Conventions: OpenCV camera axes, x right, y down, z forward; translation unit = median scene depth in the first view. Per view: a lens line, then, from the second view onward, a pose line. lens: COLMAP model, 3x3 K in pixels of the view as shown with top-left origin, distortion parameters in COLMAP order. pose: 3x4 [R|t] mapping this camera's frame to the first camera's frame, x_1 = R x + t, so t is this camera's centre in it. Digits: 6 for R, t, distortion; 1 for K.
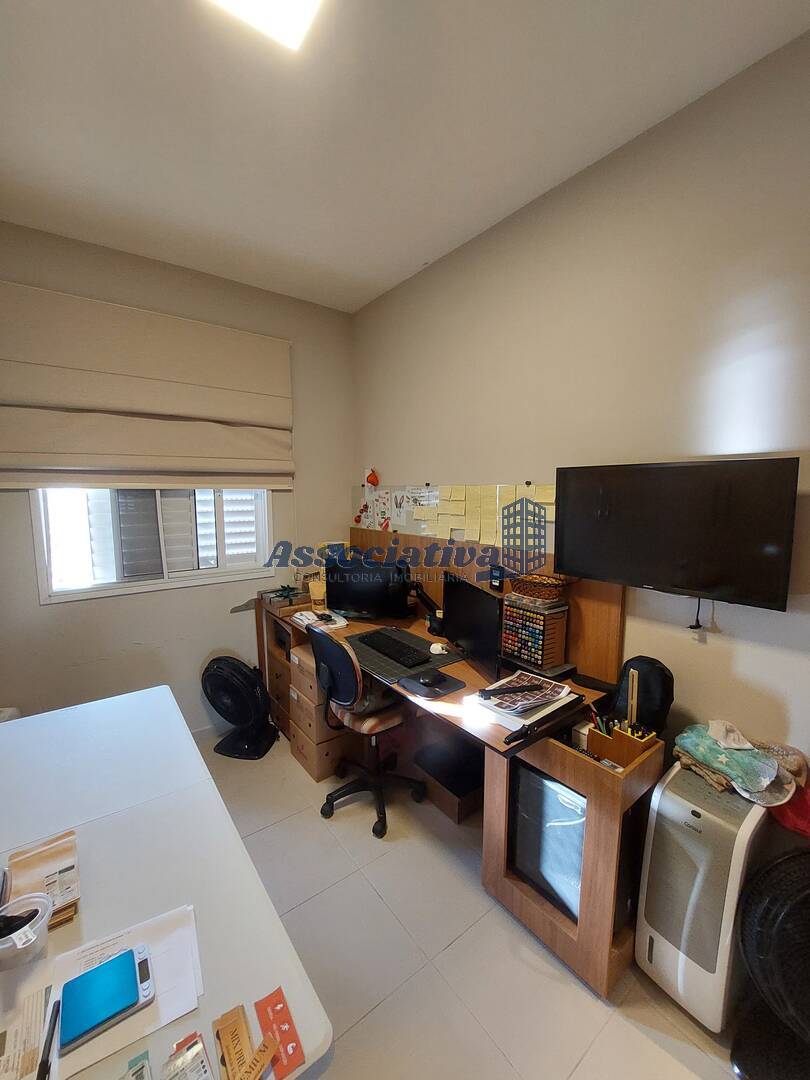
lens RADIAL K [[431.7, 0, 398.8], [0, 431.7, 538.2], [0, 0, 1]] dist [-0.017381, 0.000253]
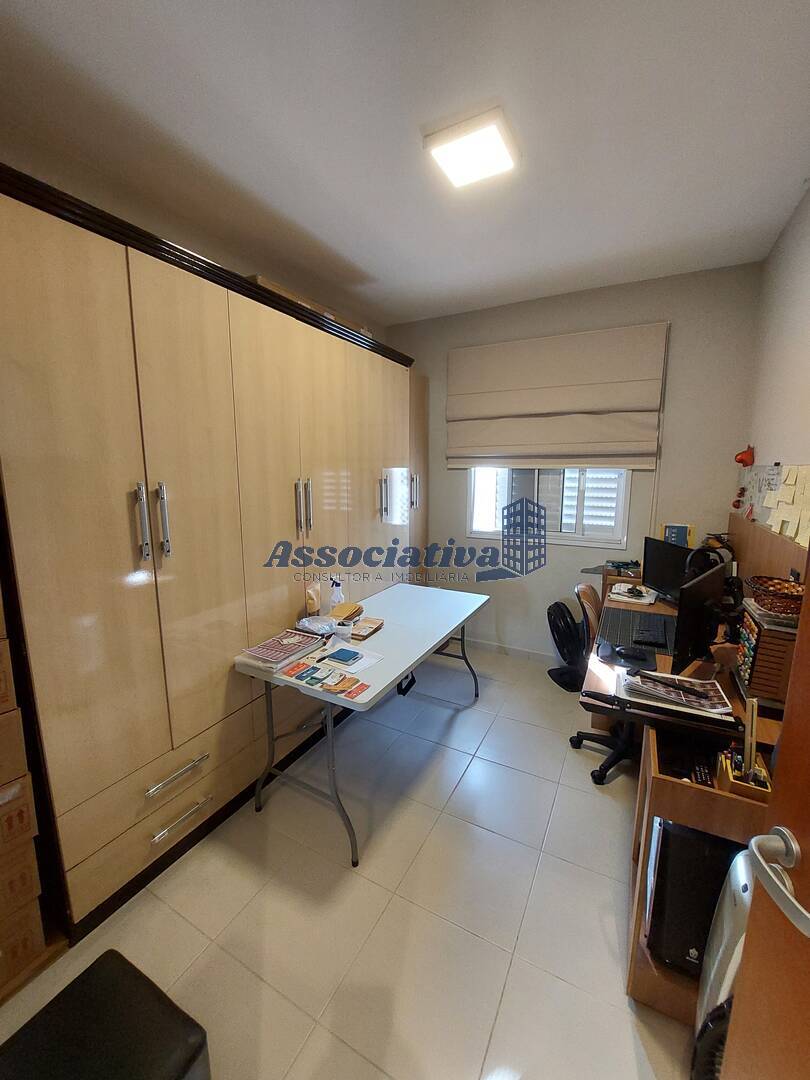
lens RADIAL K [[431.7, 0, 398.8], [0, 431.7, 538.2], [0, 0, 1]] dist [-0.017381, 0.000253]
pose [[0.411505, 0.146158, -0.899612, 0.486960], [-0.101924, 0.988246, 0.113935, -0.006017], [0.905690, 0.044808, 0.421565, 0.028485]]
